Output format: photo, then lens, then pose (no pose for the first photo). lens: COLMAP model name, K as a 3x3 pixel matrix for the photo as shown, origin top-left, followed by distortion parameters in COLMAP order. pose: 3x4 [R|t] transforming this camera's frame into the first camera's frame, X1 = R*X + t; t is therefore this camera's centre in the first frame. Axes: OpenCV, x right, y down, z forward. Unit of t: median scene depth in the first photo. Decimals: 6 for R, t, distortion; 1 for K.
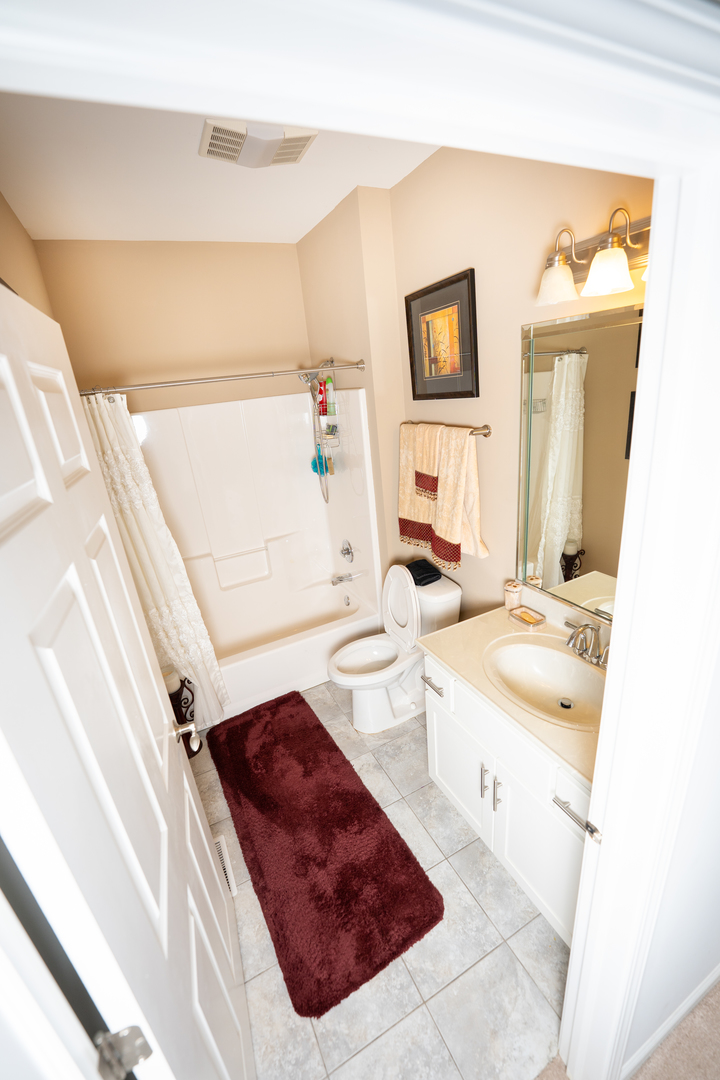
lens RADIAL K [[441.9, 0, 364.7], [0, 441.9, 547.2], [0, 0, 1]] dist [-0.015644, 0.000814]
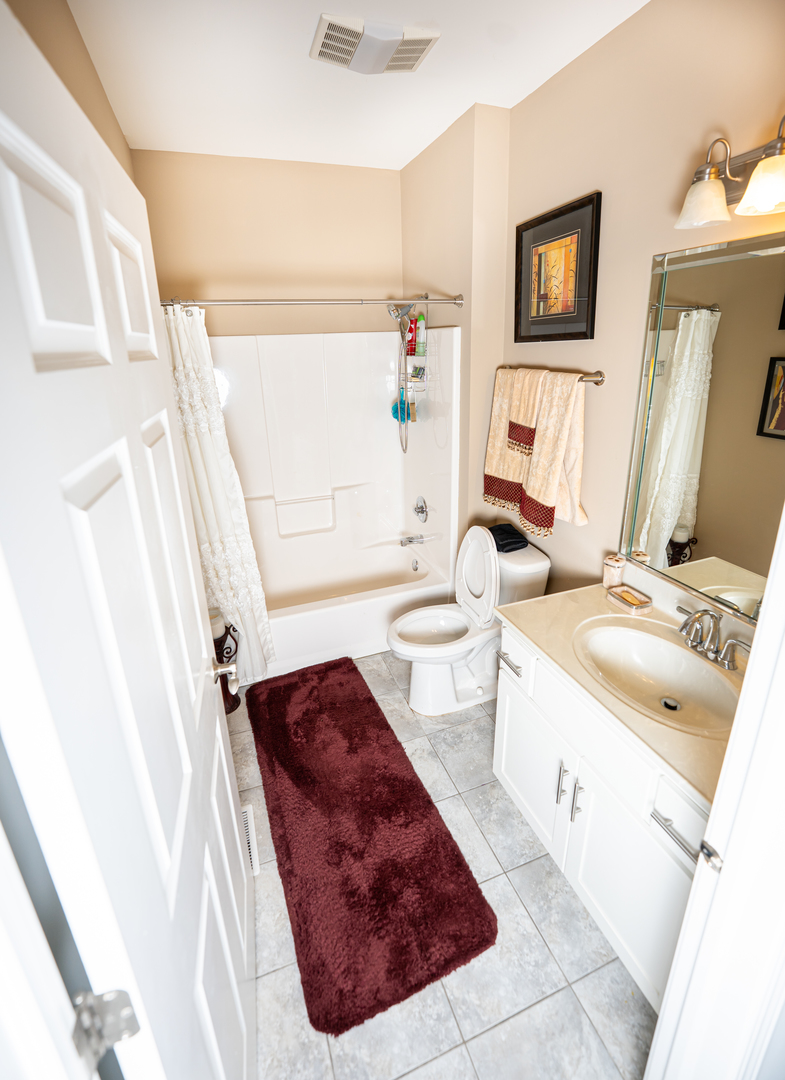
lens RADIAL K [[462.7, 0, 385.9], [0, 462.7, 532.3], [0, 0, 1]] dist [-0.017443, 0.002519]
pose [[0.990785, 0.100975, -0.090278, -0.026411], [-0.104195, 0.994052, -0.031686, 0.113626], [0.086541, 0.040801, 0.995412, 0.079626]]
